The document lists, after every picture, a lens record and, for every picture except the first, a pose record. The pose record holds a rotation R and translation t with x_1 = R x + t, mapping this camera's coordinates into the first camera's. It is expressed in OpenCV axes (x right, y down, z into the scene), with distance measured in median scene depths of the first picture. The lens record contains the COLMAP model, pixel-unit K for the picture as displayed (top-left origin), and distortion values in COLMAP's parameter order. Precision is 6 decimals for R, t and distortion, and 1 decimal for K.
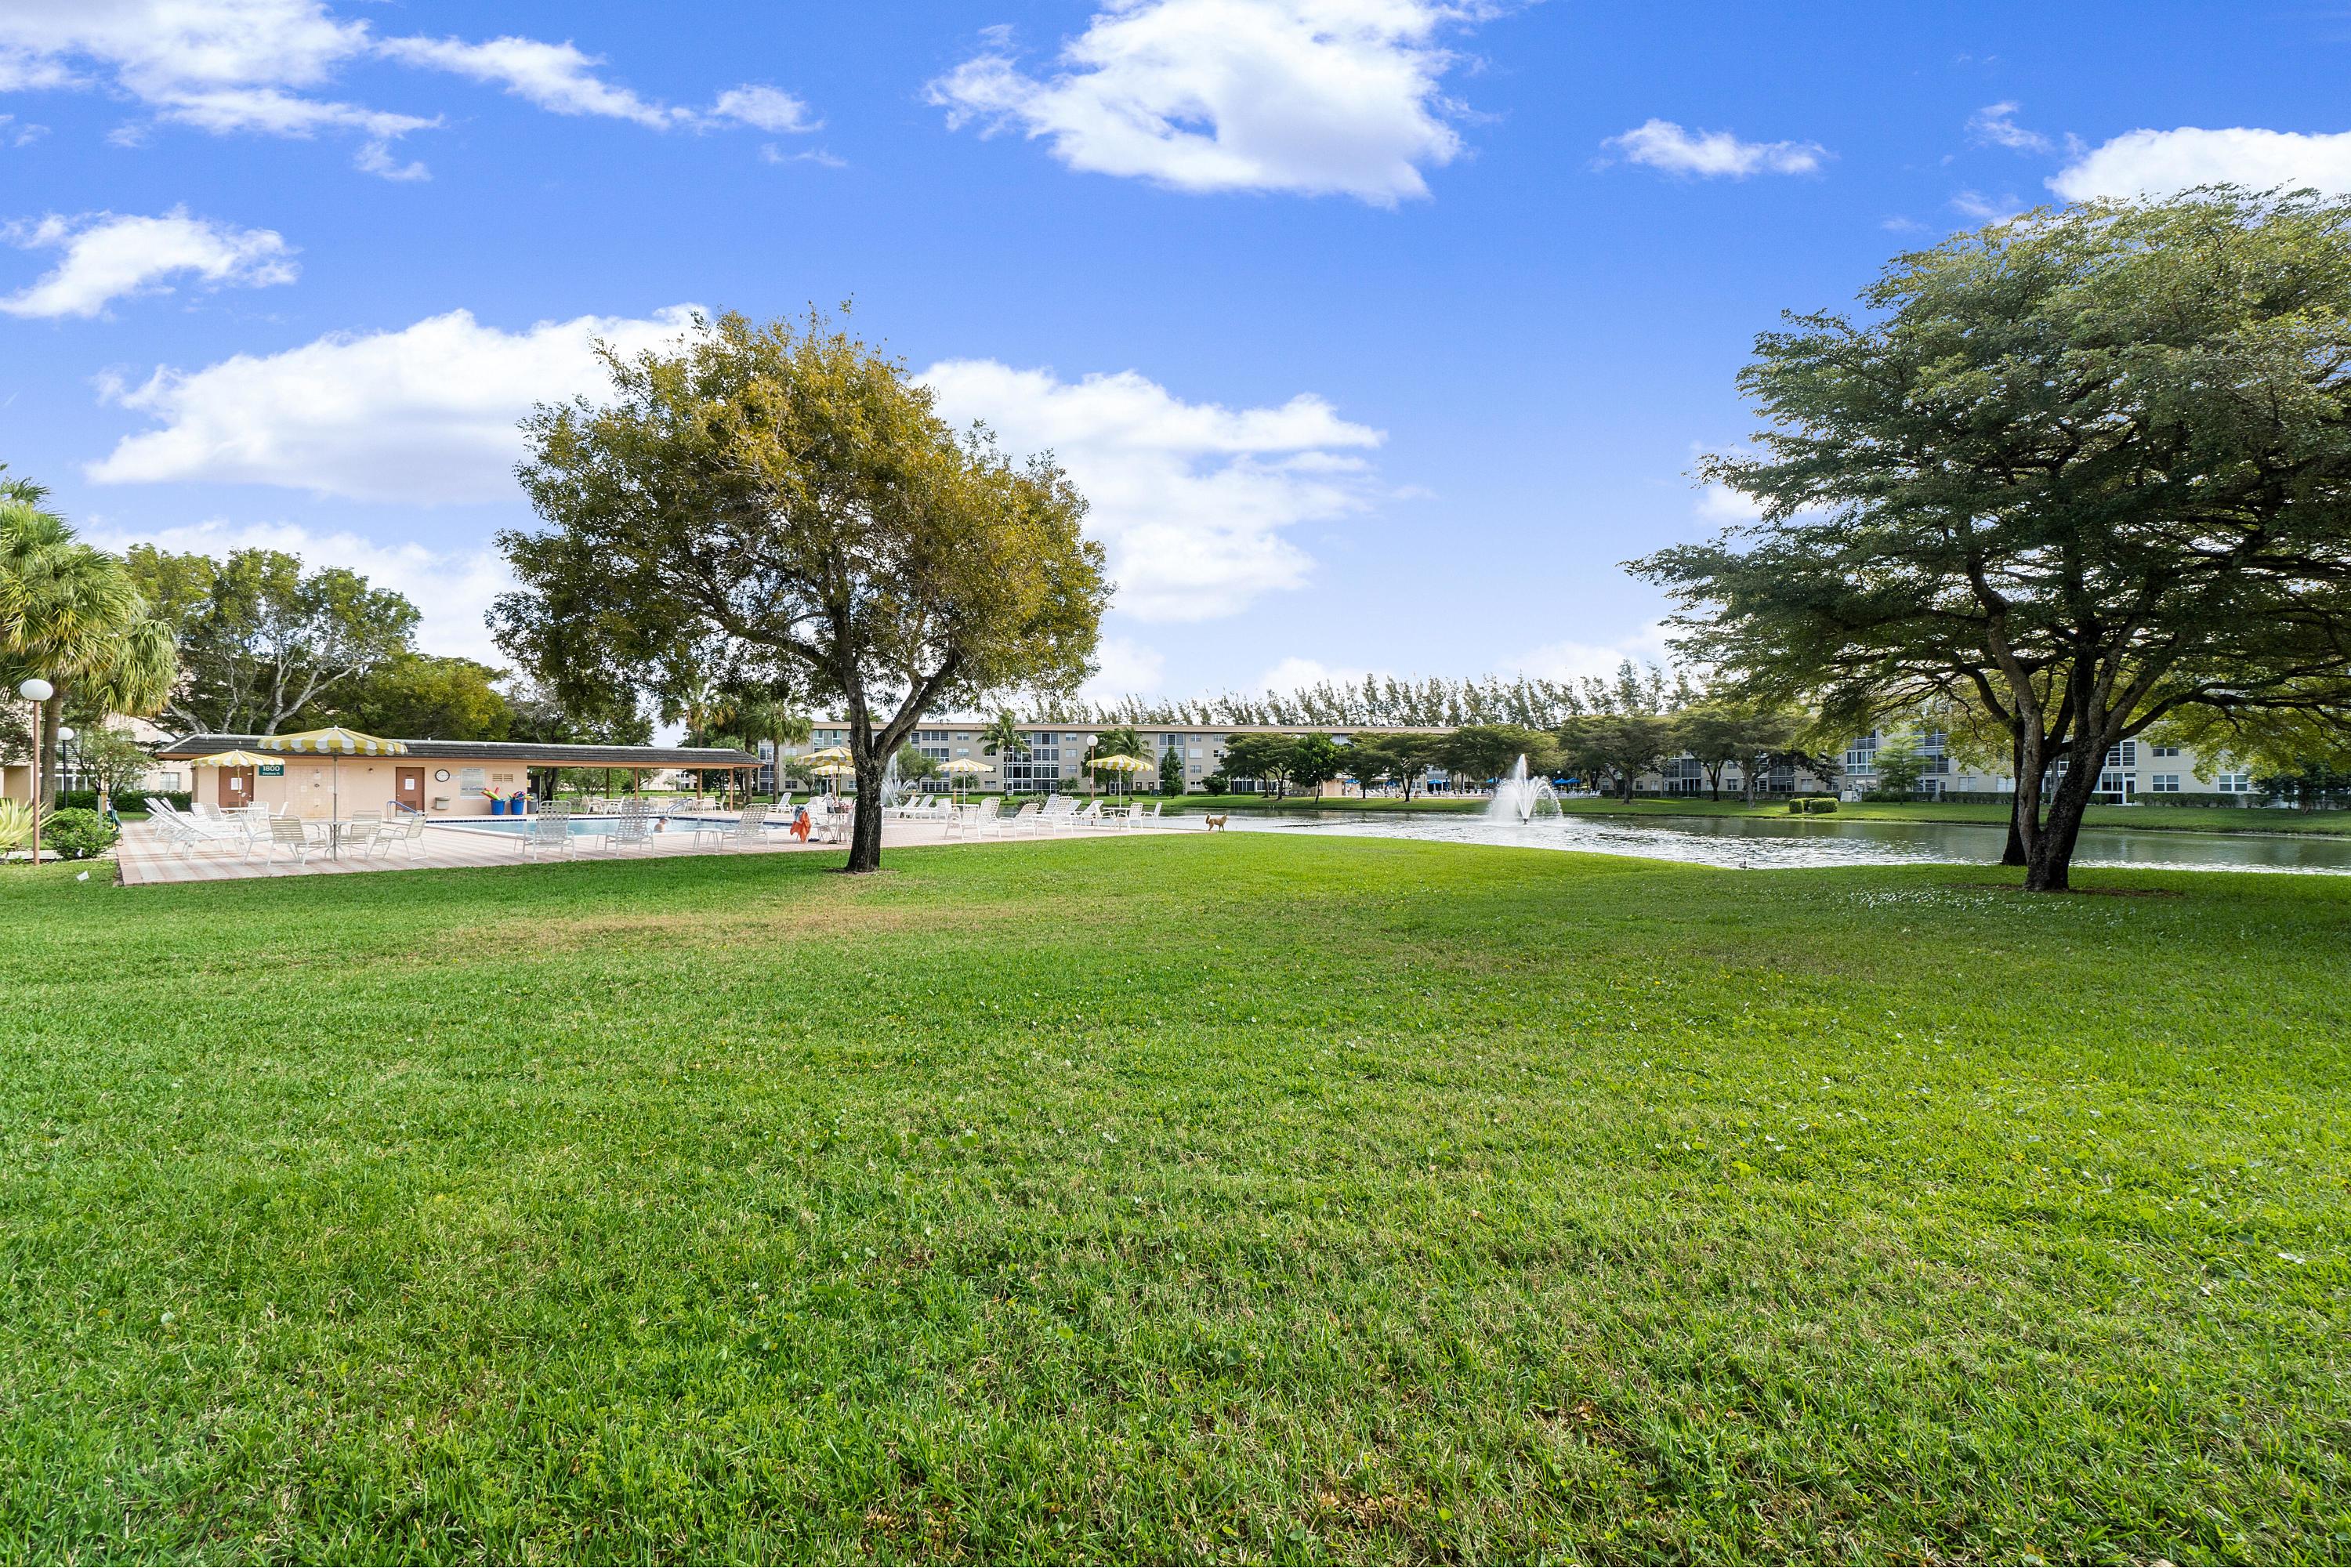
lens RADIAL K [[986.3, 0, 1175.5], [0, 986.3, 784.0], [0, 0, 1]] dist [0.001088, -0.000324]
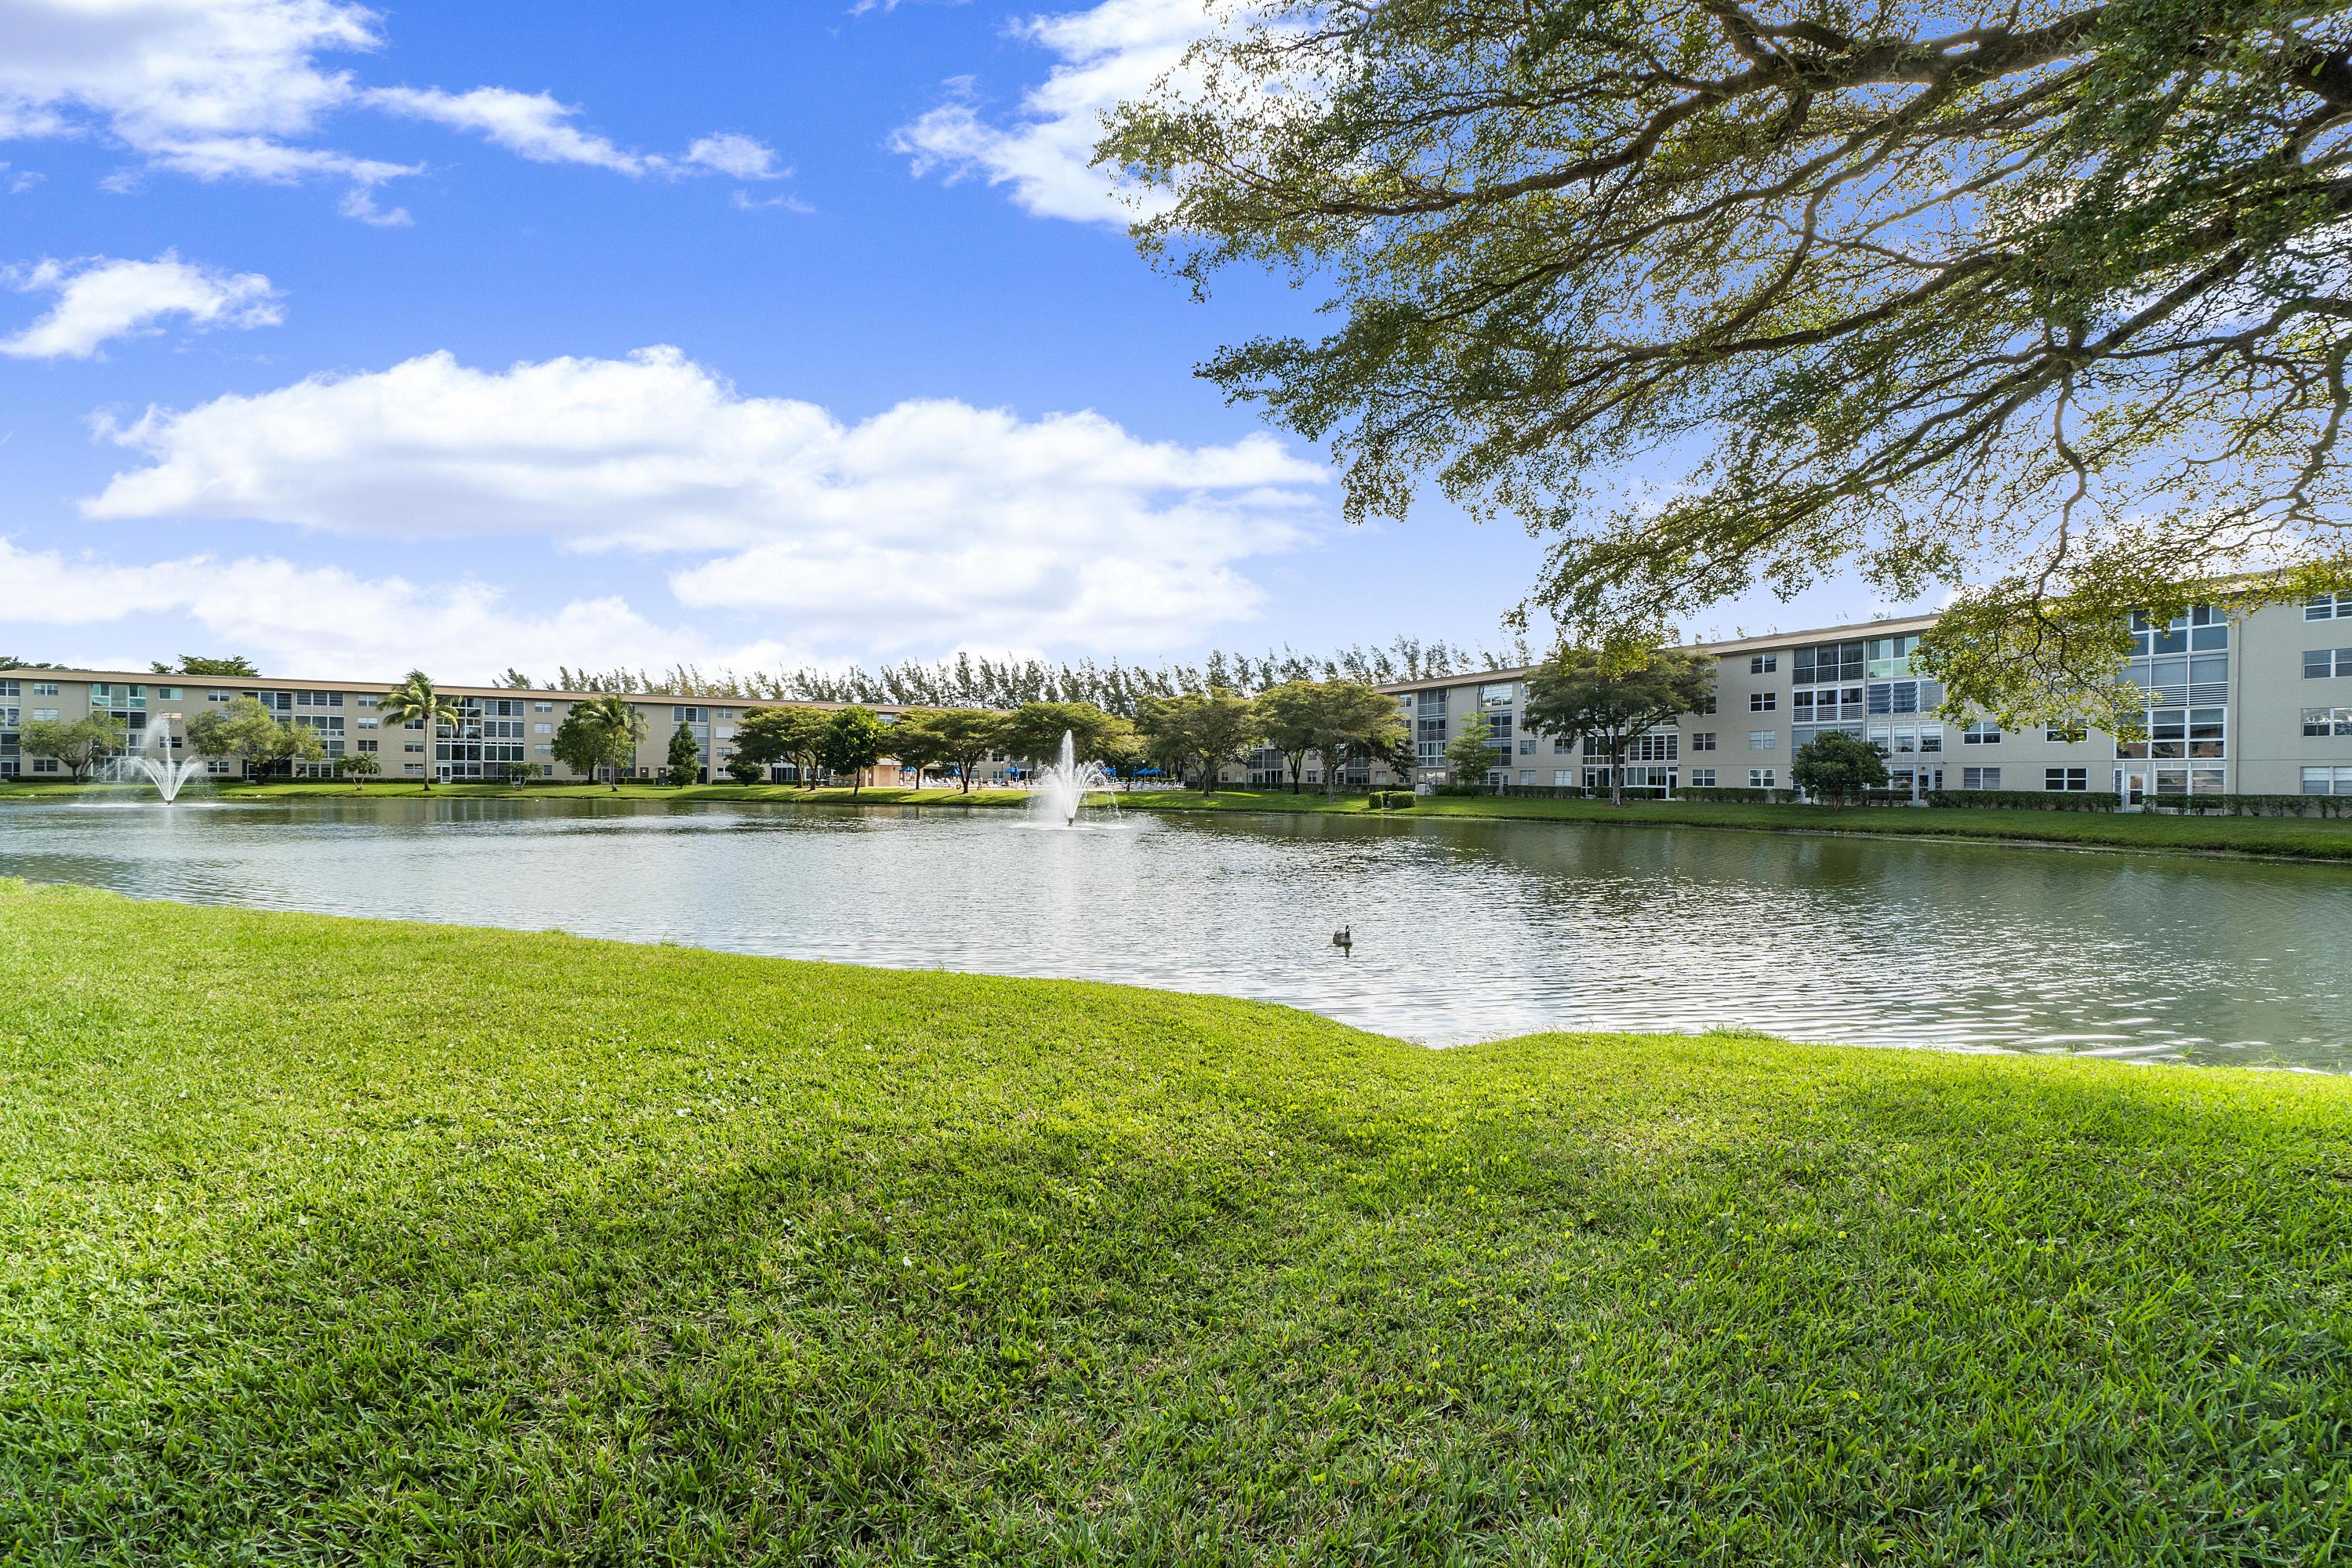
lens RADIAL K [[986.8, 0, 1176.0], [0, 986.8, 784.0], [0, 0, 1]] dist [0.001088, -0.000324]
pose [[0.928141, 0.005499, 0.372189, 0.066936], [-0.009073, 0.999928, 0.007852, 0.001056], [-0.372119, -0.010665, 0.928124, 0.124461]]
